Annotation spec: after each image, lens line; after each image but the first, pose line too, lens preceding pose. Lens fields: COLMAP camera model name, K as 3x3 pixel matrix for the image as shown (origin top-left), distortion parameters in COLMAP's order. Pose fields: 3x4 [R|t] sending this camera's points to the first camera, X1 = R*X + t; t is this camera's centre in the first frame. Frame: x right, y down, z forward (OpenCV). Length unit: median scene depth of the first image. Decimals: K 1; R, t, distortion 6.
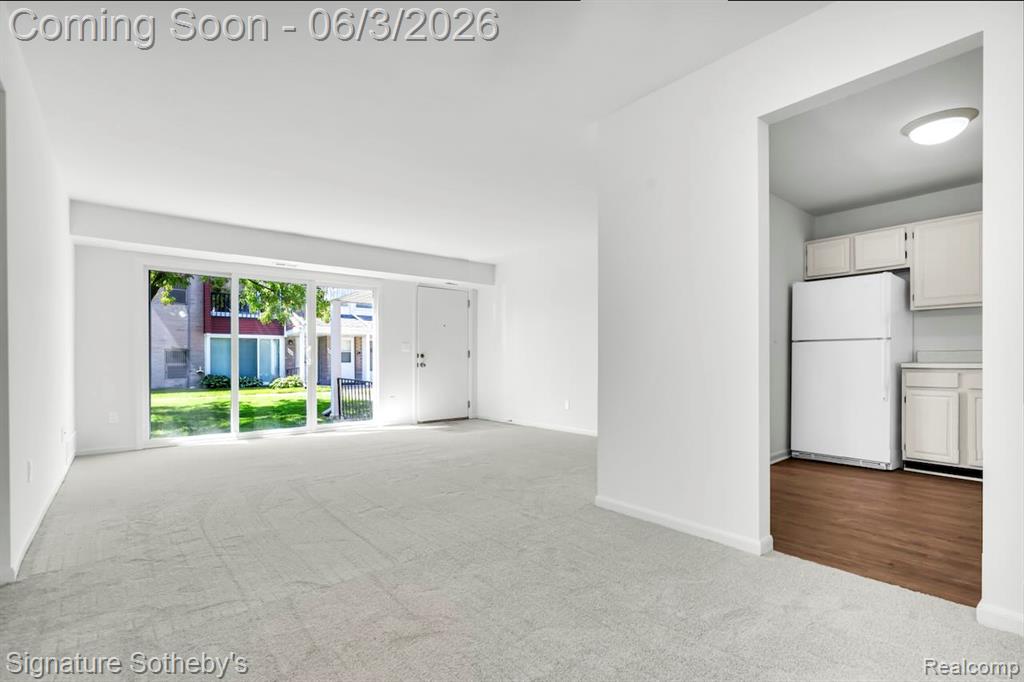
lens RADIAL K [[478.8, 0, 511.1], [0, 478.8, 350.7], [0, 0, 1]] dist [0.004862, 0.000468]
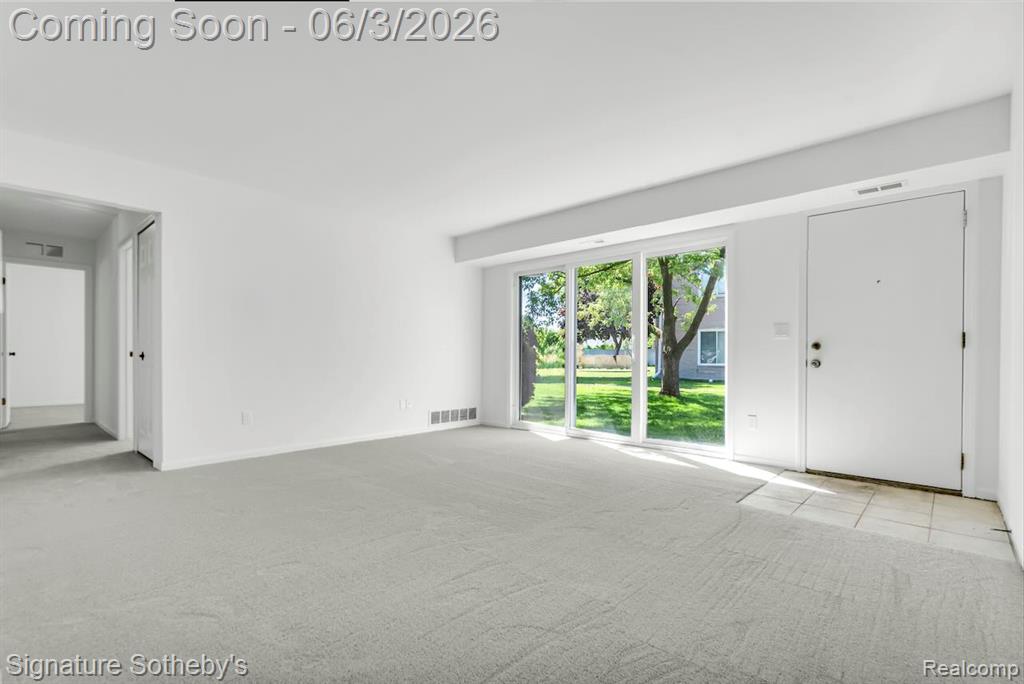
lens RADIAL K [[478.8, 0, 511.0], [0, 478.8, 351.5], [0, 0, 1]] dist [0.004862, 0.000468]
pose [[0.139030, -0.009230, -0.990245, 0.191510], [0.013313, 0.999884, -0.007451, 0.010721], [0.990199, -0.012147, 0.139137, 0.390549]]
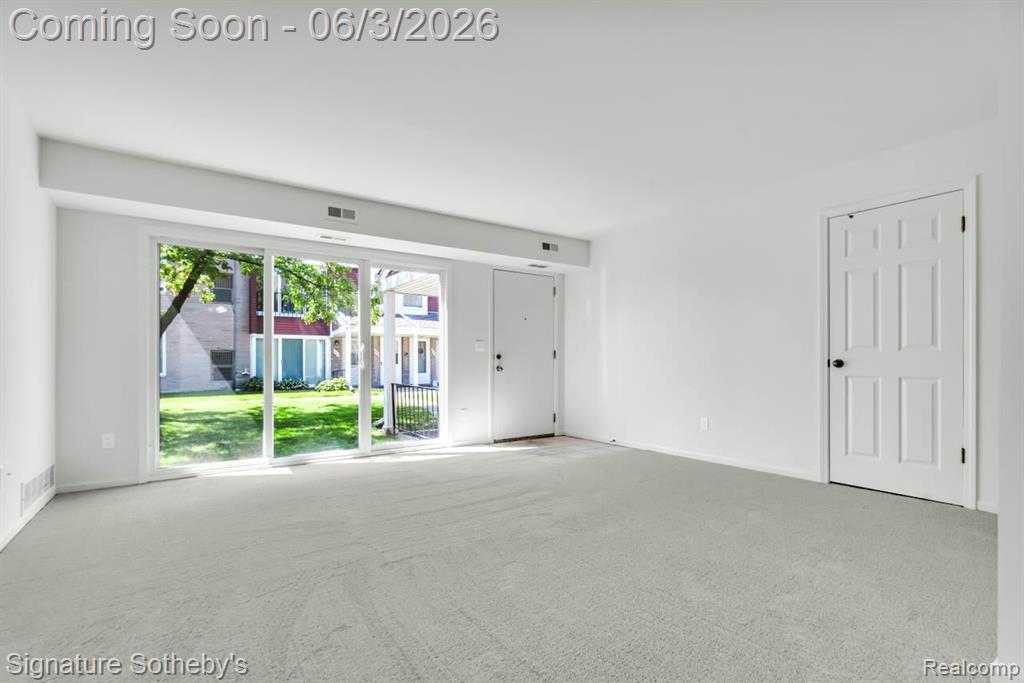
lens RADIAL K [[478.8, 0, 514.4], [0, 478.8, 349.1], [0, 0, 1]] dist [0.004862, 0.000468]
pose [[0.997230, -0.002640, -0.074332, -0.066690], [0.002254, 0.999984, -0.005275, 0.001337], [0.074345, 0.005093, 0.997220, 0.138848]]
